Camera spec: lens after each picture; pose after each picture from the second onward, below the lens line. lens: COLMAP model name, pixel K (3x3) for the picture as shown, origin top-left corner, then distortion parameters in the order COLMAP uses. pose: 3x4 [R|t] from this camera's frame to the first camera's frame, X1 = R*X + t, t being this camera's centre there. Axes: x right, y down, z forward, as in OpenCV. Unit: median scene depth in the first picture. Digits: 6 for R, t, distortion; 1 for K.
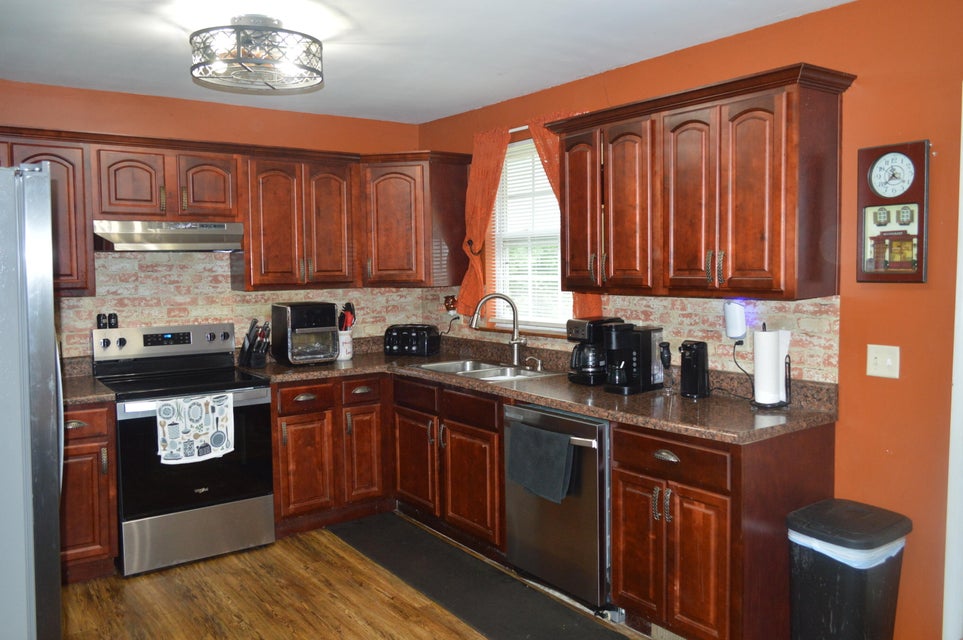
lens RADIAL K [[762.8, 0, 462.1], [0, 762.8, 319.3], [0, 0, 1]] dist [-0.009604, 0.007182]
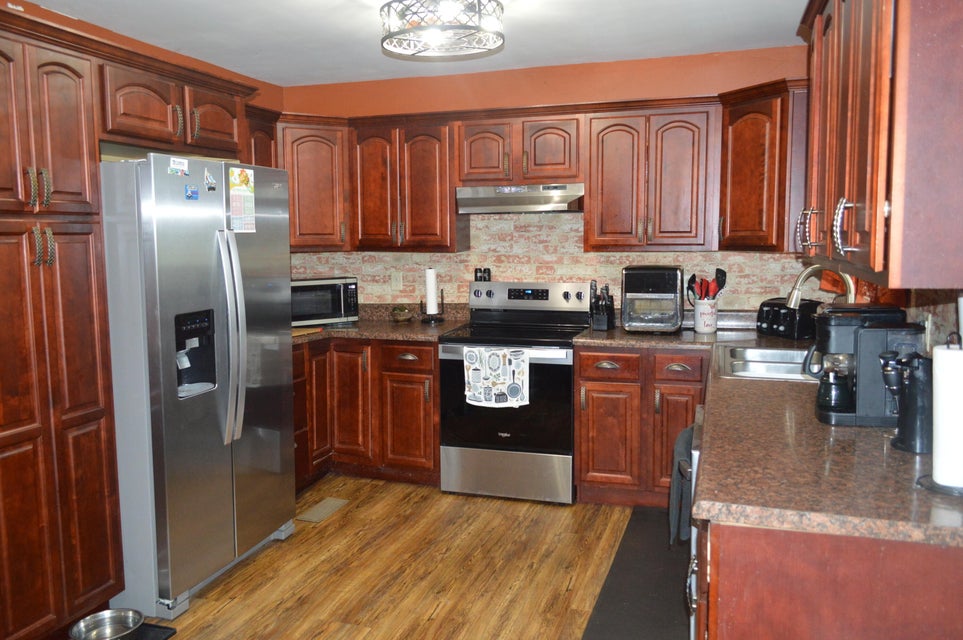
lens RADIAL K [[762.8, 0, 479.2], [0, 762.8, 314.4], [0, 0, 1]] dist [-0.009604, 0.007182]
pose [[0.595368, 0.091223, -0.798258, 0.480569], [-0.051334, 0.995823, 0.075513, -0.025822], [0.801811, -0.003980, 0.597564, 0.320003]]
